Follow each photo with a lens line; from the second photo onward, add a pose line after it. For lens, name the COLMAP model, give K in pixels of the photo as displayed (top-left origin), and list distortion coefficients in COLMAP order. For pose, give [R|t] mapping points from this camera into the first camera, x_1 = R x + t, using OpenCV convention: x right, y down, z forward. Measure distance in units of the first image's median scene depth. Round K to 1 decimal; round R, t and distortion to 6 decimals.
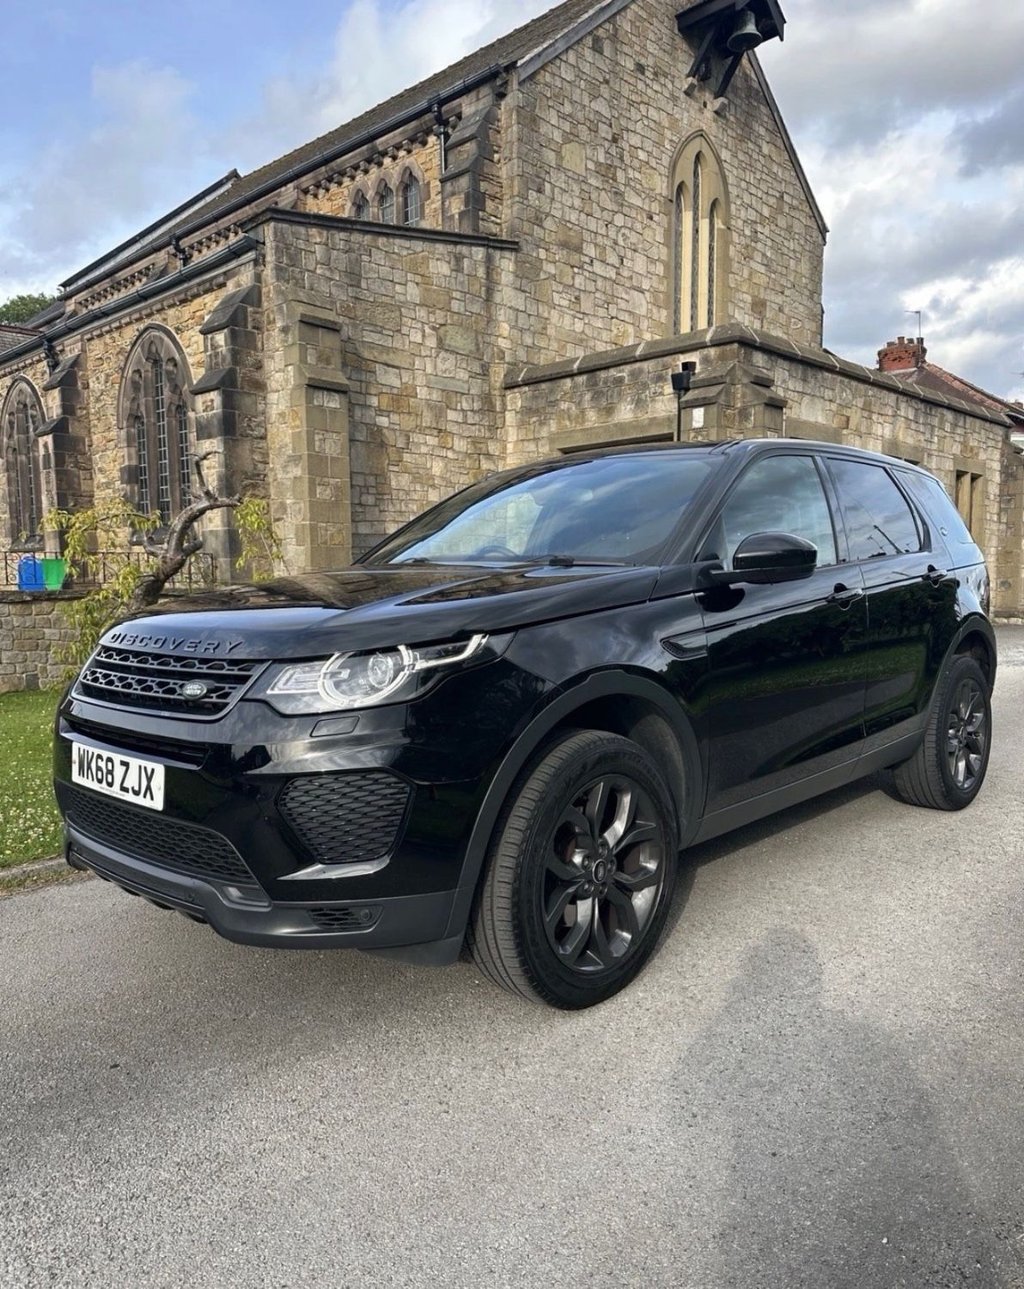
lens RADIAL K [[961.7, 0, 518.4], [0, 961.7, 659.5], [0, 0, 1]] dist [0.024855, -0.028663]
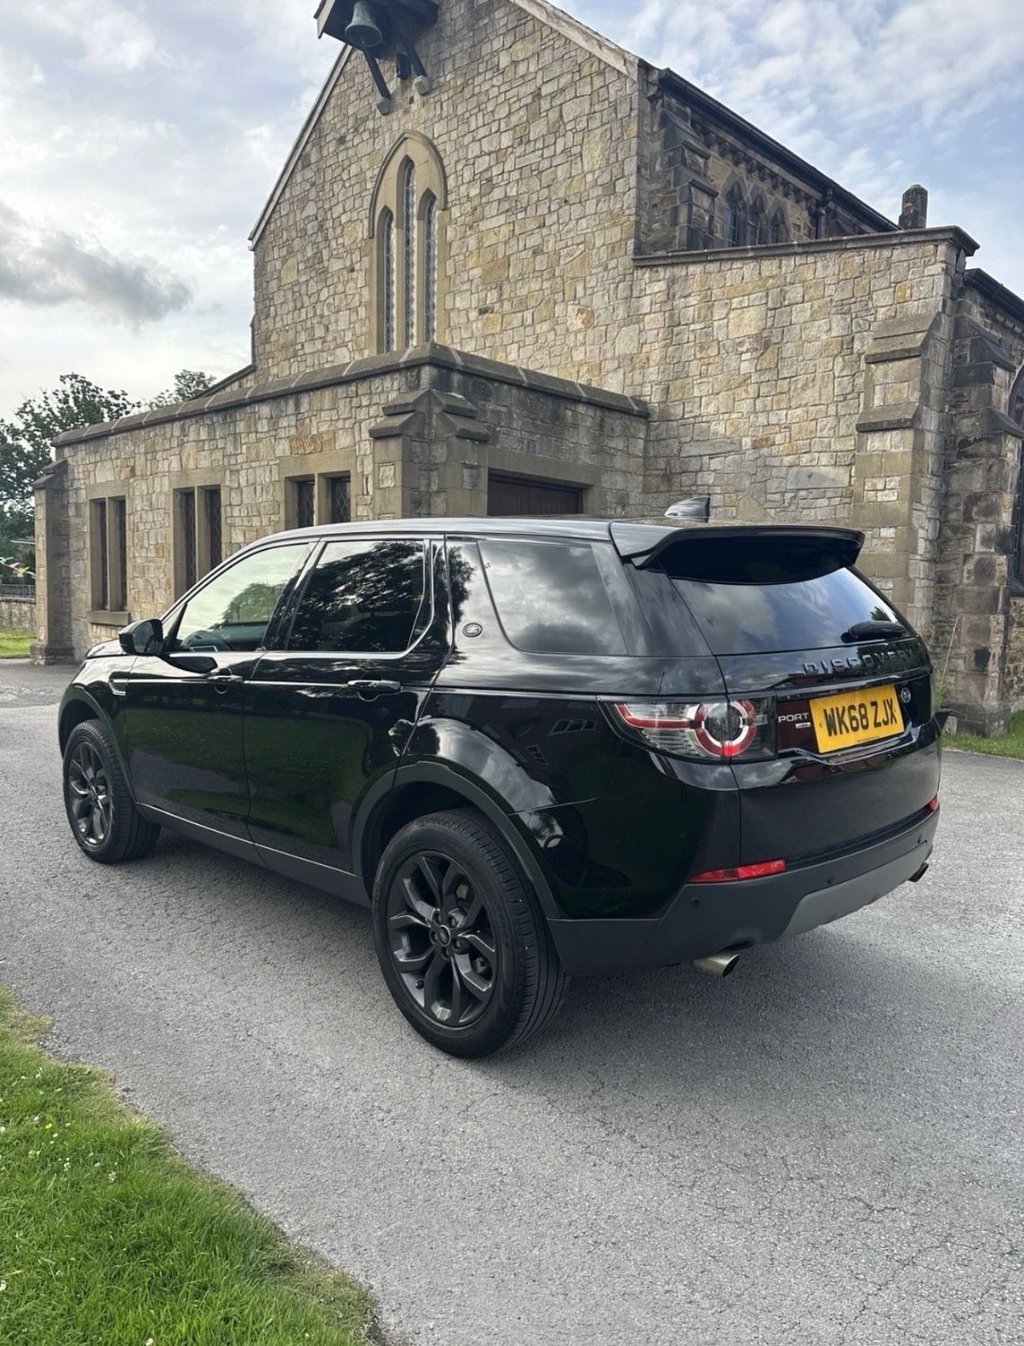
lens RADIAL K [[961.3, 0, 522.4], [0, 961.3, 682.2], [0, 0, 1]] dist [0.024349, -0.026608]
pose [[0.004455, 0.098892, -0.995088, 1.360732], [-0.105322, 0.989610, 0.097876, -0.150013], [0.994428, 0.104368, 0.014824, 1.346160]]
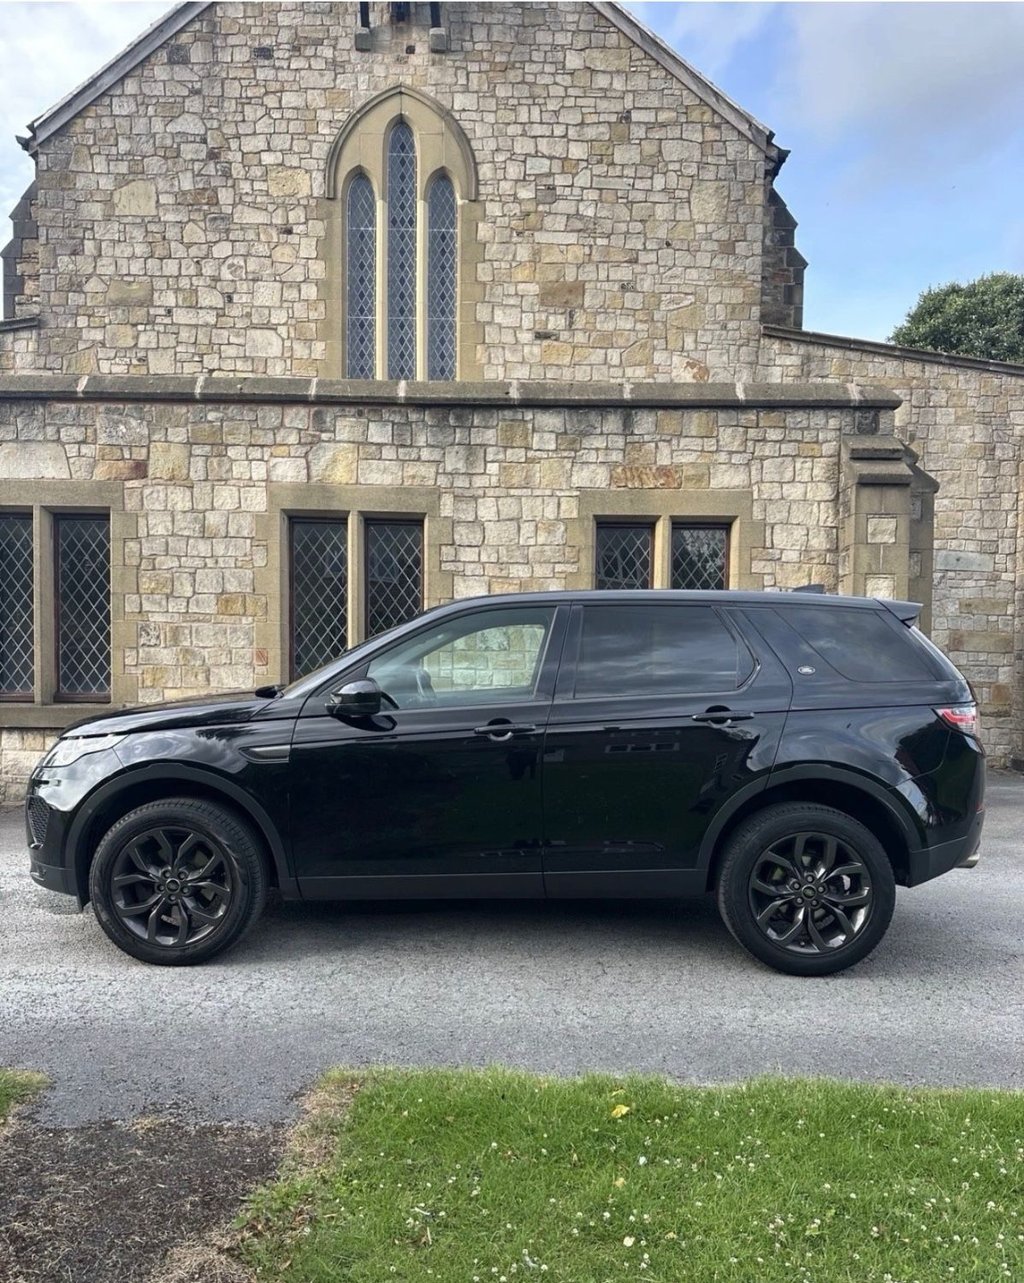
lens RADIAL K [[957.2, 0, 513.4], [0, 957.2, 697.2], [0, 0, 1]] dist [0.024855, -0.028663]
pose [[0.698631, 0.038527, -0.714444, 0.921418], [-0.074798, 0.997010, -0.019377, -0.090410], [0.711562, 0.066977, 0.699424, 0.678129]]
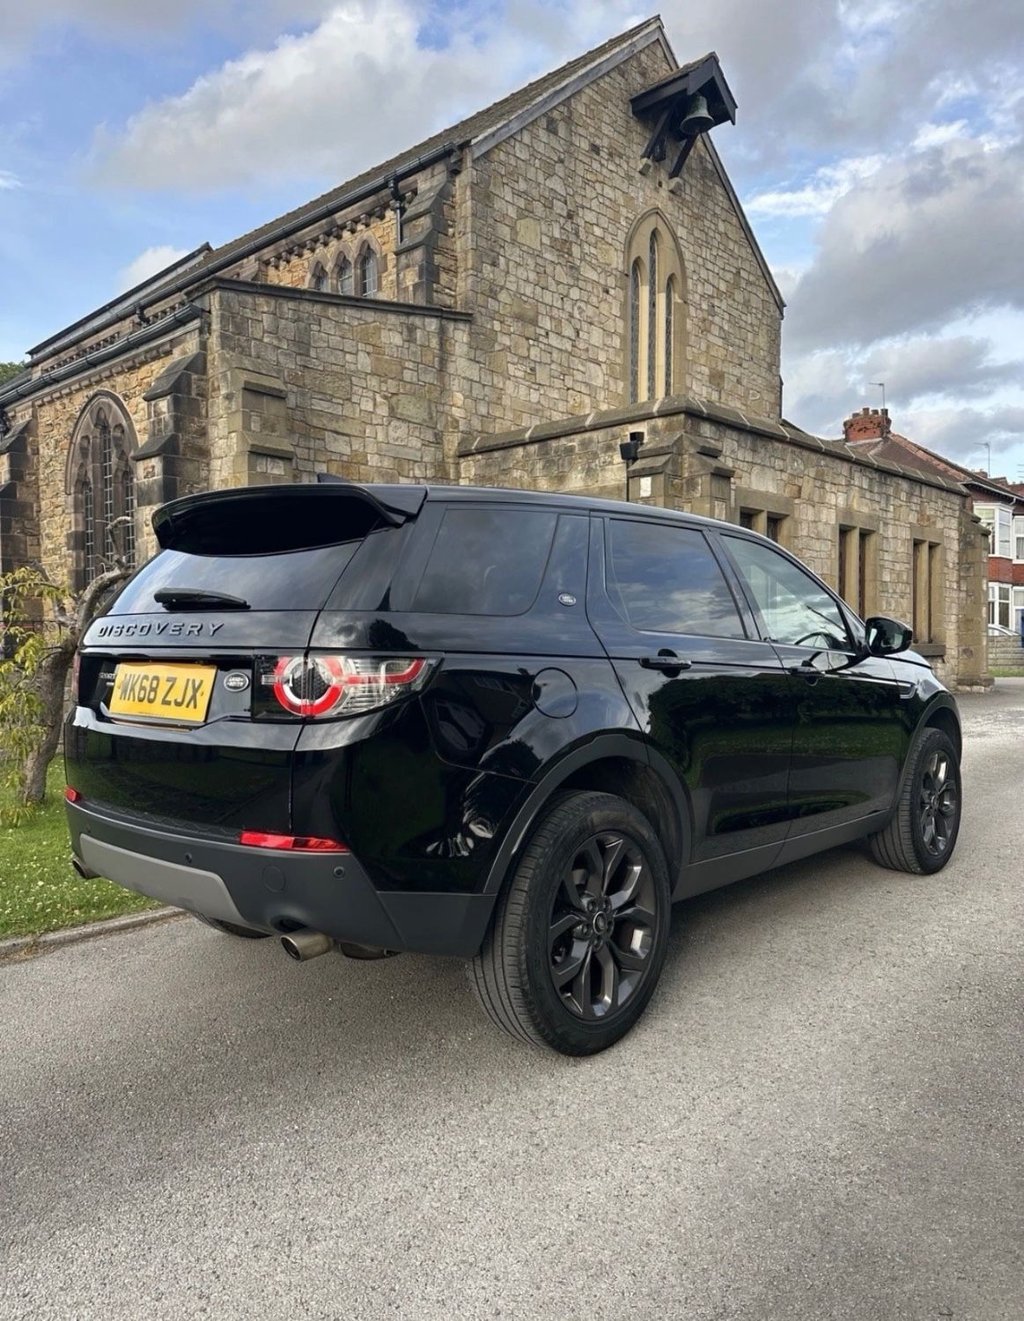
lens RADIAL K [[959.2, 0, 516.9], [0, 959.2, 660.5], [0, 0, 1]] dist [0.036448, -0.042844]
pose [[0.999842, 0.001100, 0.017753, 0.027777], [0.000050, 0.997905, -0.064694, -0.005922], [-0.017787, 0.064684, 0.997747, 0.018955]]
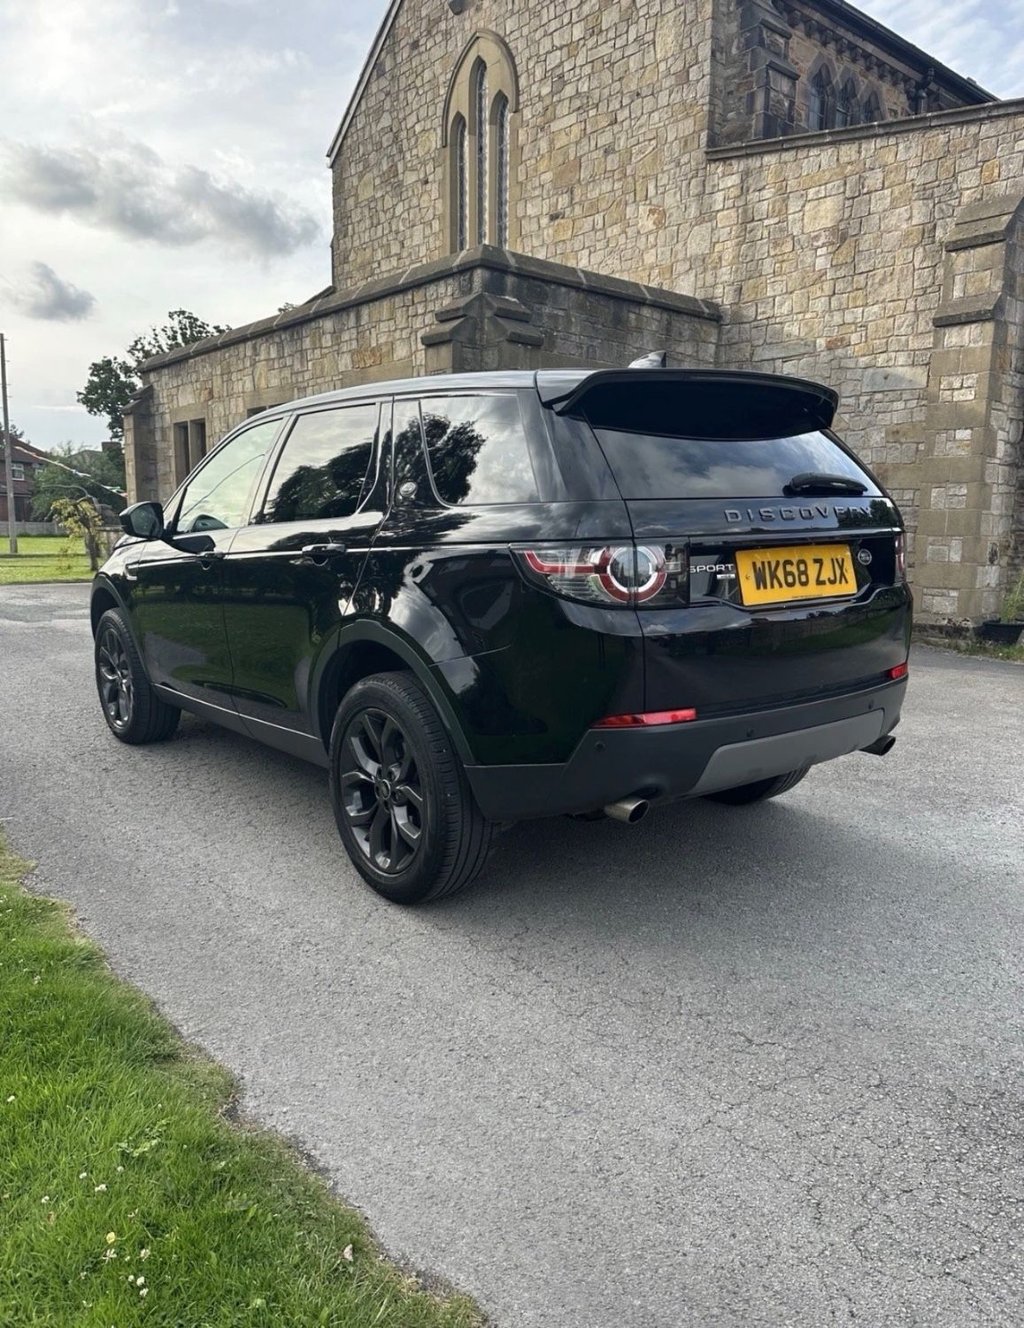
lens RADIAL K [[964.2, 0, 526.7], [0, 964.2, 680.3], [0, 0, 1]] dist [0.036448, -0.042844]
pose [[-0.100506, 0.161146, -0.981800, 1.362866], [-0.098453, 0.980342, 0.170985, -0.136303], [0.990053, 0.113847, -0.082665, 1.387254]]
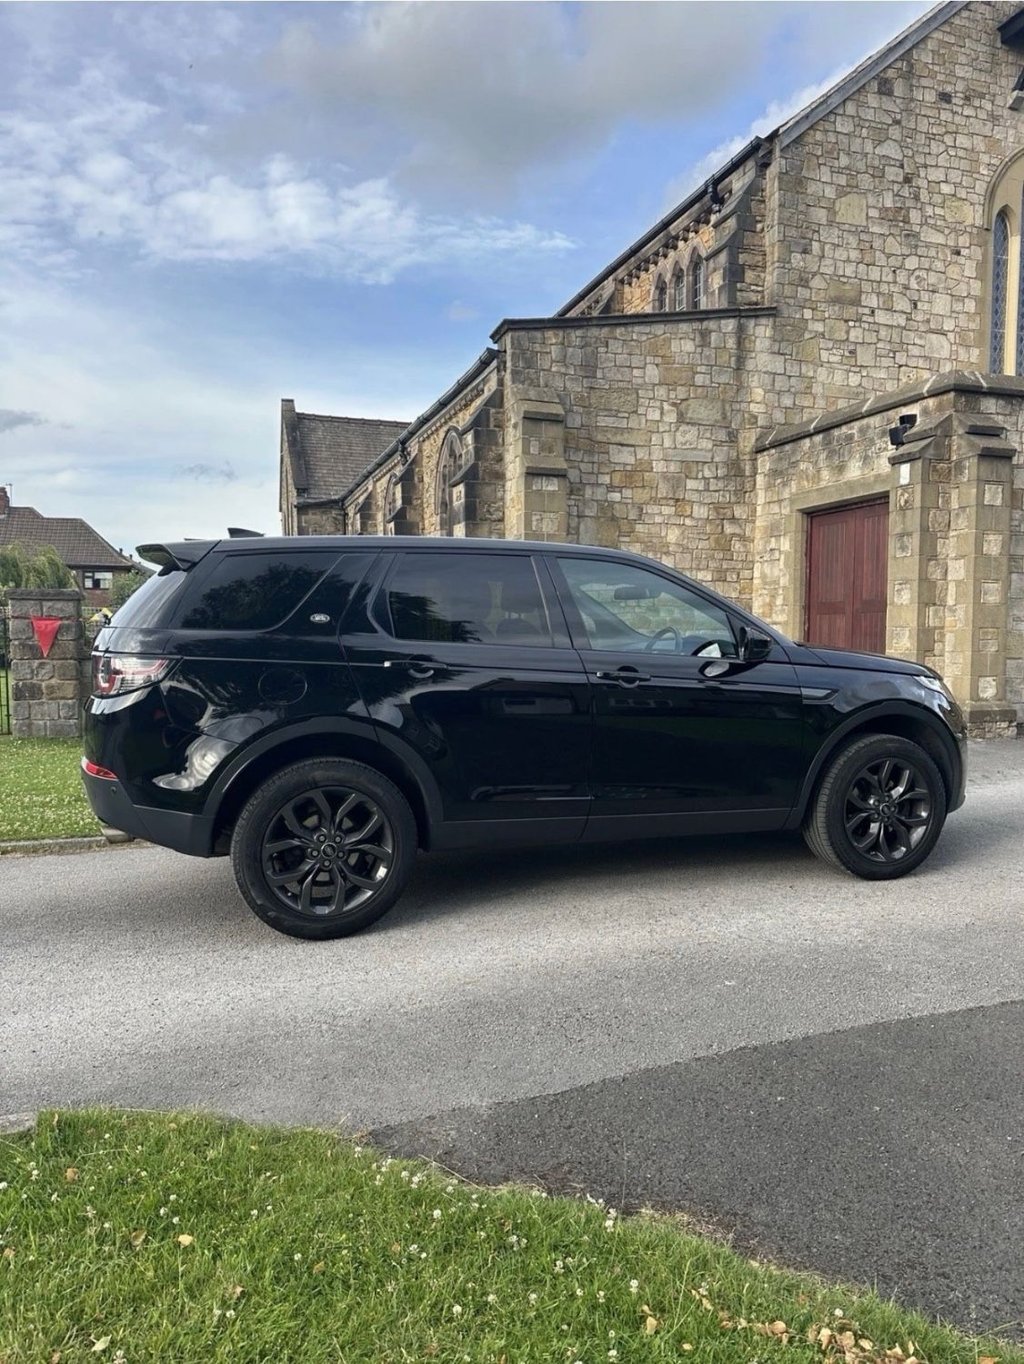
lens RADIAL K [[963.3, 0, 526.1], [0, 963.3, 700.9], [0, 0, 1]] dist [0.017597, -0.023745]
pose [[0.888578, 0.037338, -0.457204, 0.231663], [-0.042871, 0.999079, -0.001728, -0.010172], [0.456718, 0.021136, 0.889360, -0.002991]]
